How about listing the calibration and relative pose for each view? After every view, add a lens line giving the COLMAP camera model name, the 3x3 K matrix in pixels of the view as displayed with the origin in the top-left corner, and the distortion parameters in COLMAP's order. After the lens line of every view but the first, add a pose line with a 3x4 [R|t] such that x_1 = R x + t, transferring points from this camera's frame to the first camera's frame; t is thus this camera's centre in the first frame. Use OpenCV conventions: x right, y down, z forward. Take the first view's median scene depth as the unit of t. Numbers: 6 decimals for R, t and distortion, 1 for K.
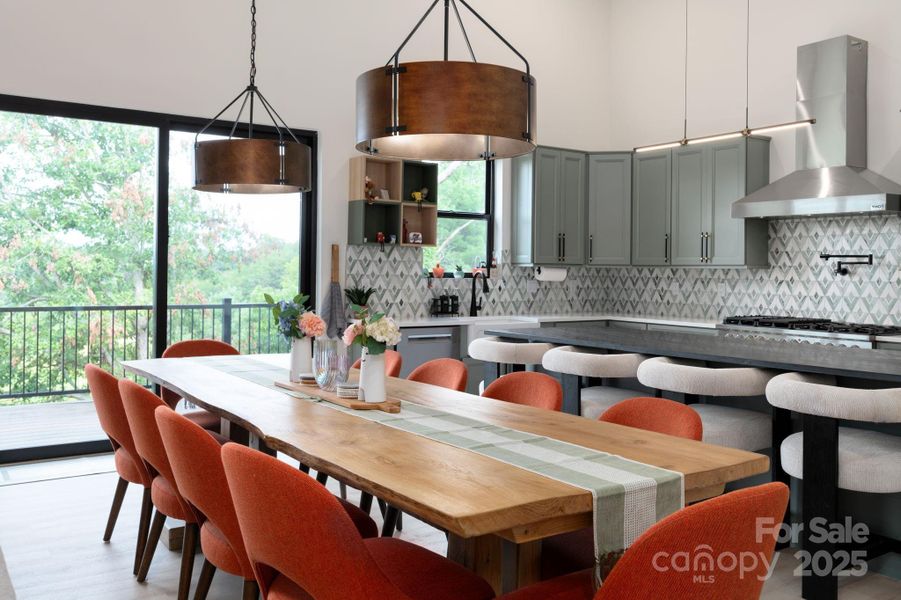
lens RADIAL K [[780.2, 0, 450.7], [0, 780.2, 296.5], [0, 0, 1]] dist [-0.005719, -0.000445]
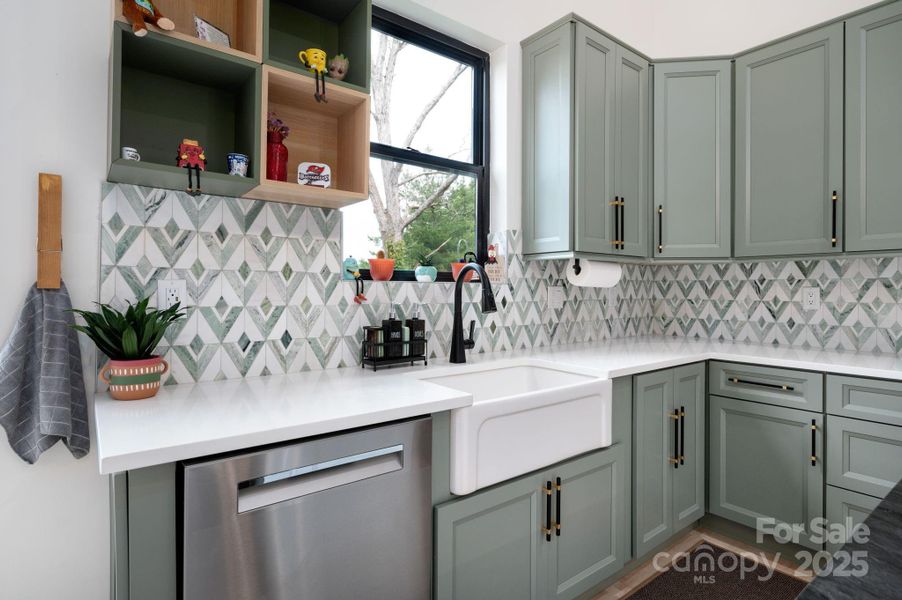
lens RADIAL K [[482.2, 0, 453.1], [0, 482.2, 292.8], [0, 0, 1]] dist [-0.029948, -0.000273]
pose [[0.997648, -0.008827, 0.067970, 0.006958], [0.010690, 0.999576, -0.027087, -0.008352], [-0.067702, 0.027750, 0.997320, 0.703052]]
